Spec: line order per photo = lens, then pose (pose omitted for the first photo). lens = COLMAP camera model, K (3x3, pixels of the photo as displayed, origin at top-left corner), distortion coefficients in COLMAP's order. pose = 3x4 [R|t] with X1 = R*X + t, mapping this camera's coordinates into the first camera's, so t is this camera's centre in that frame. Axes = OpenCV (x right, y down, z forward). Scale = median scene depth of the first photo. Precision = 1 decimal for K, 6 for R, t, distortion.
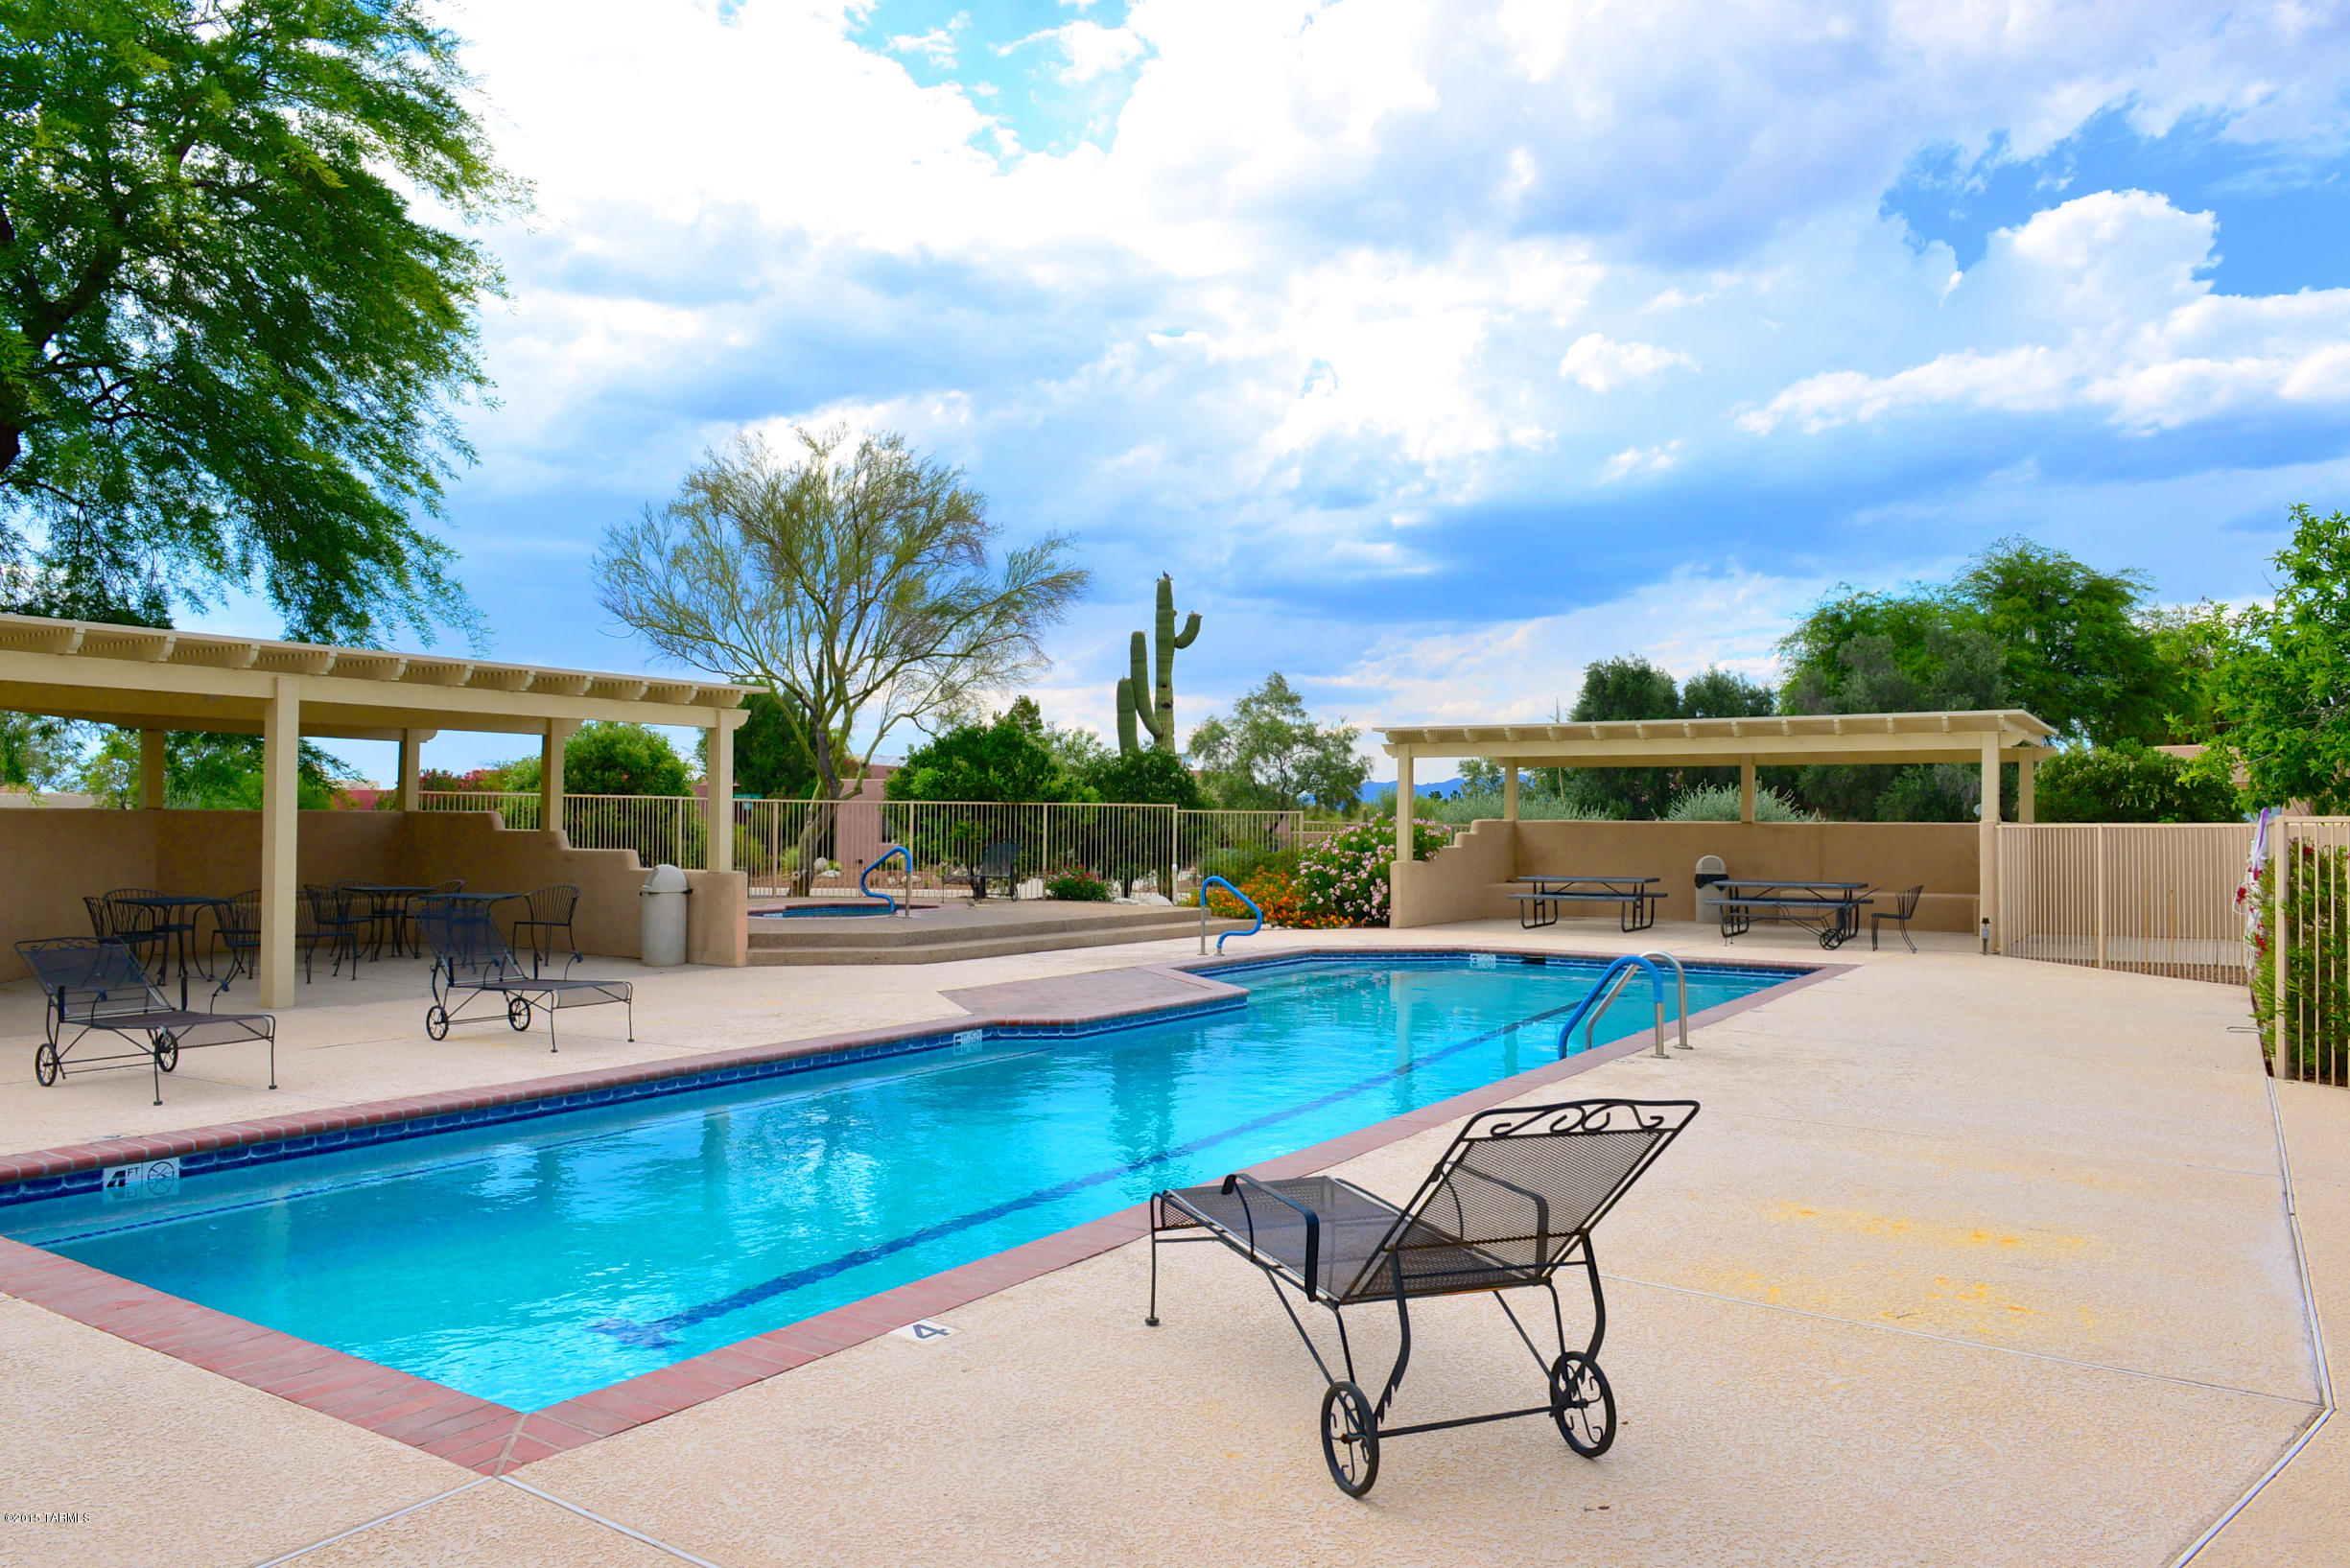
lens RADIAL K [[1603.5, 0, 1175.0], [0, 1603.5, 784.0], [0, 0, 1]] dist [0.074281, -0.105458]
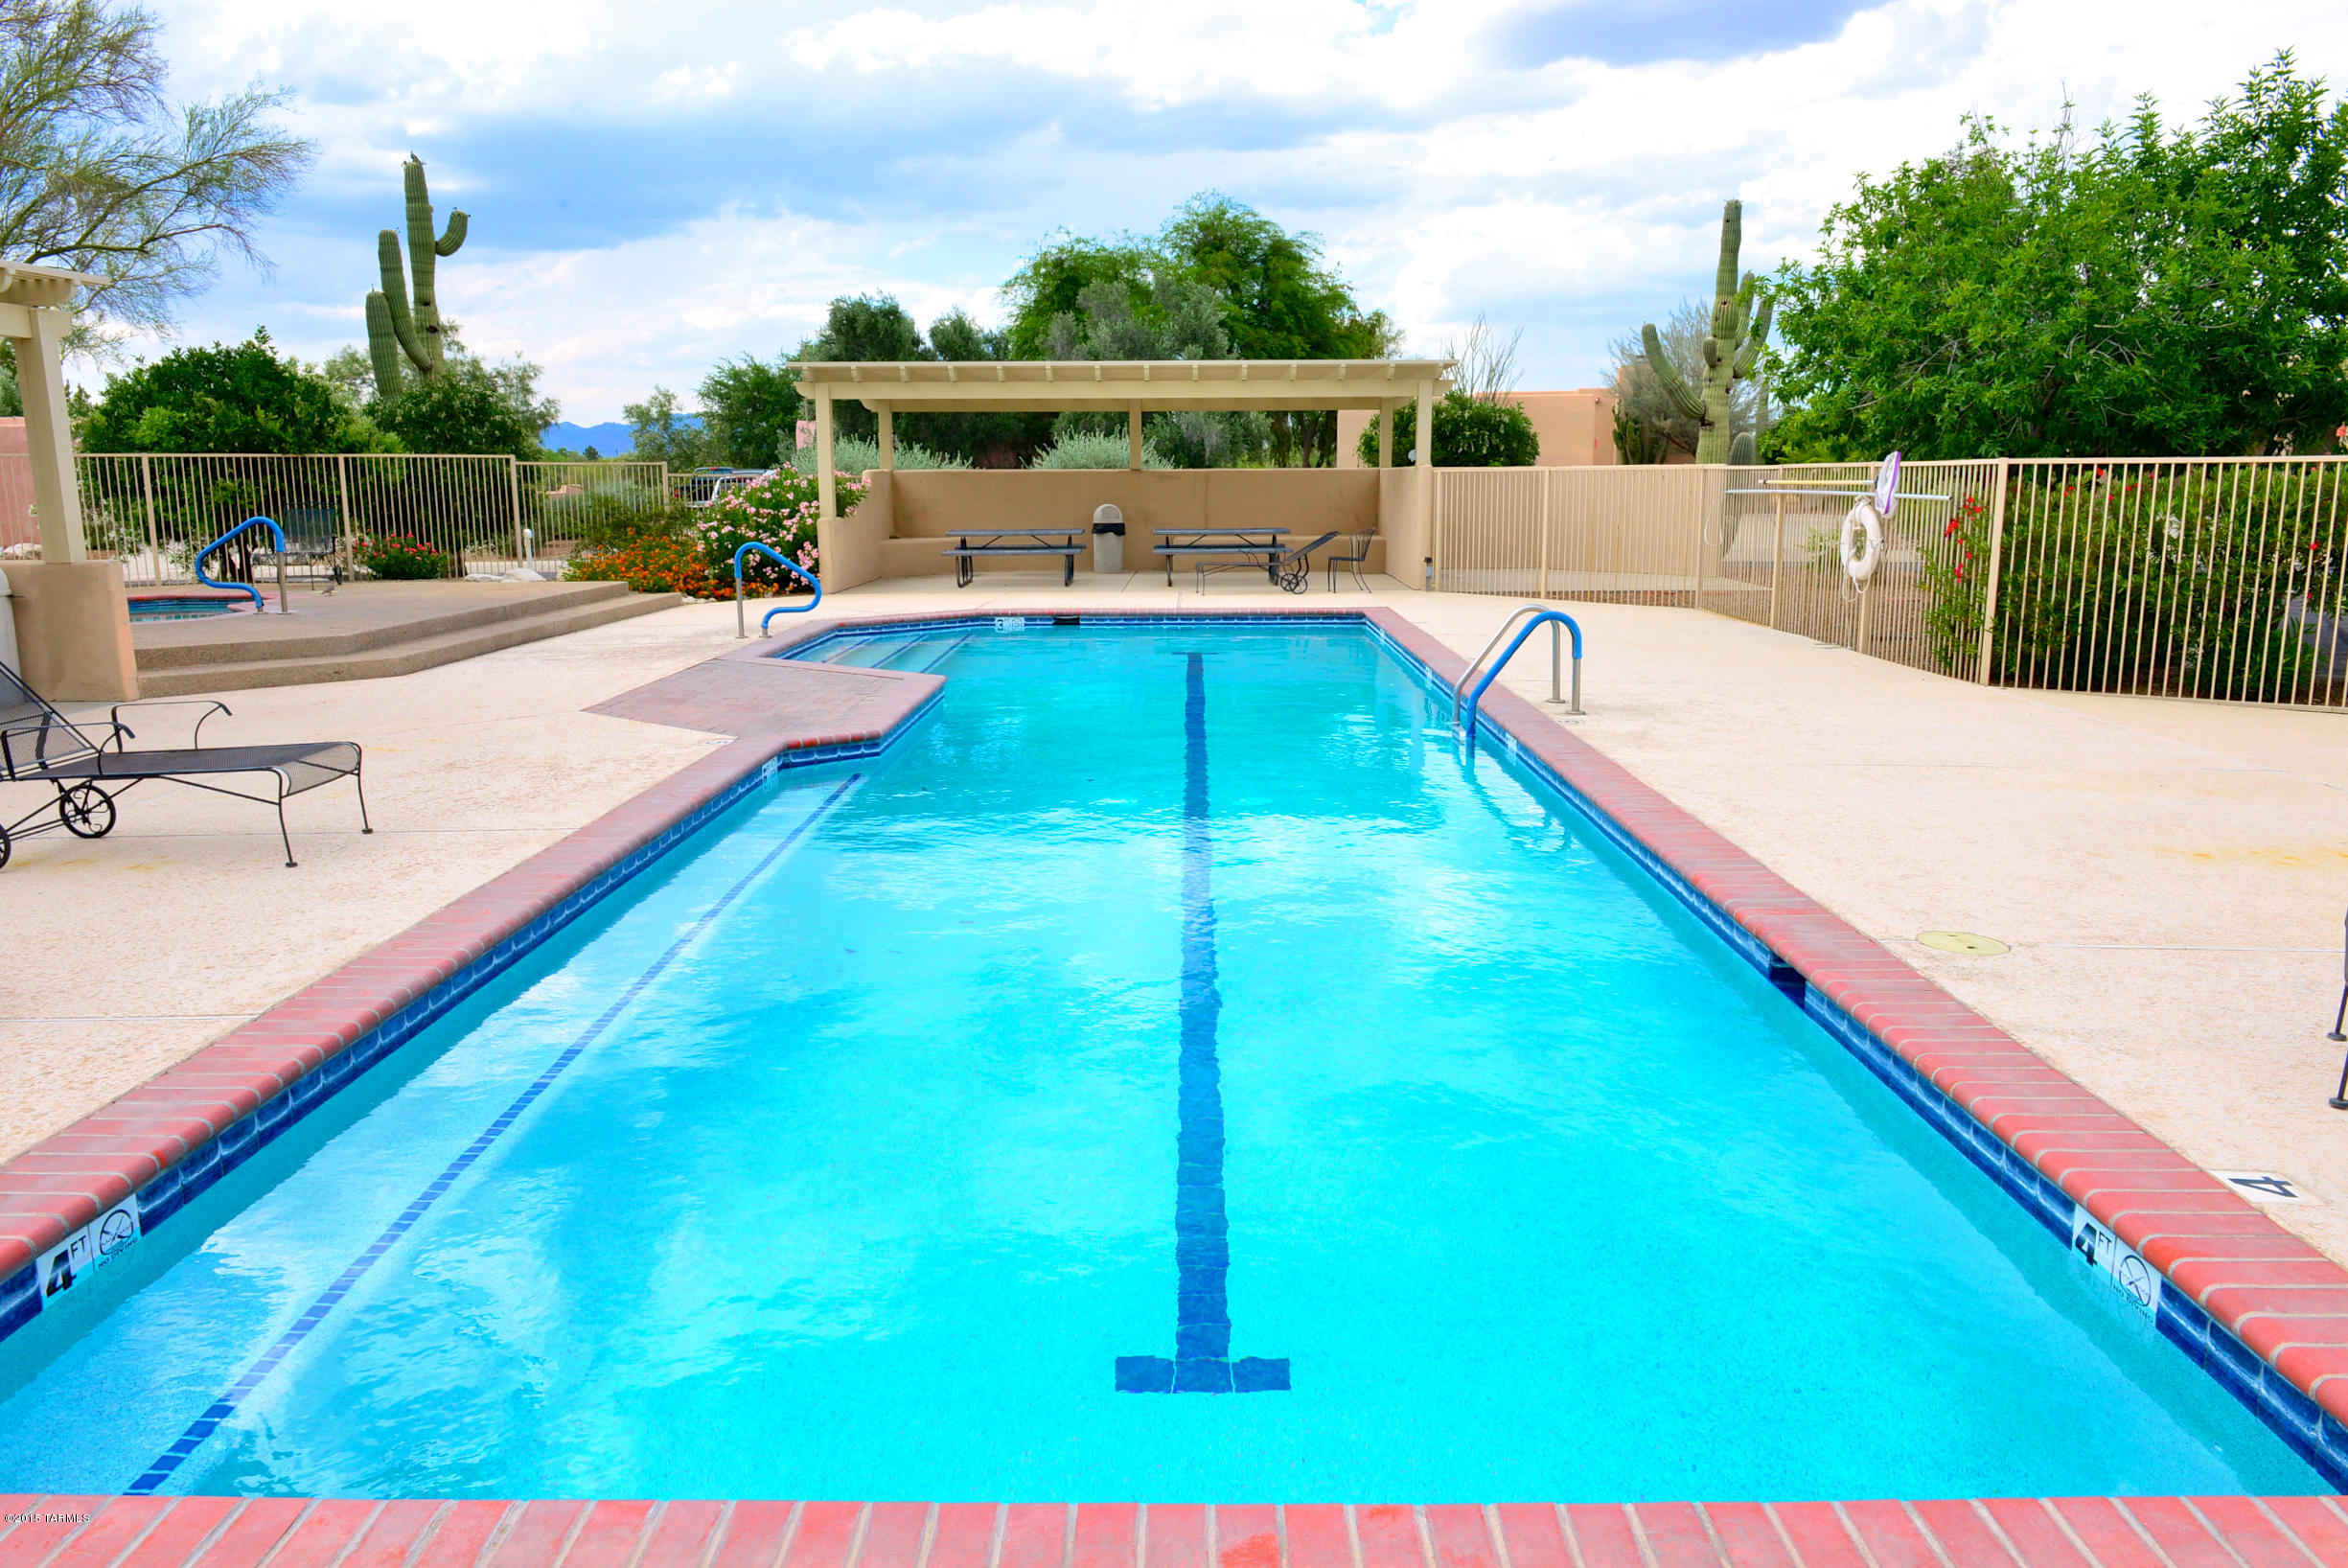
lens RADIAL K [[1637.2, 0, 1171.3], [0, 1637.2, 749.2], [0, 0, 1]] dist [-0.025040, -0.000674]
pose [[0.846207, -0.099351, 0.523511, -0.140087], [-0.002043, 0.981852, 0.189637, 0.001736], [-0.532851, -0.161542, 0.830647, 0.107786]]
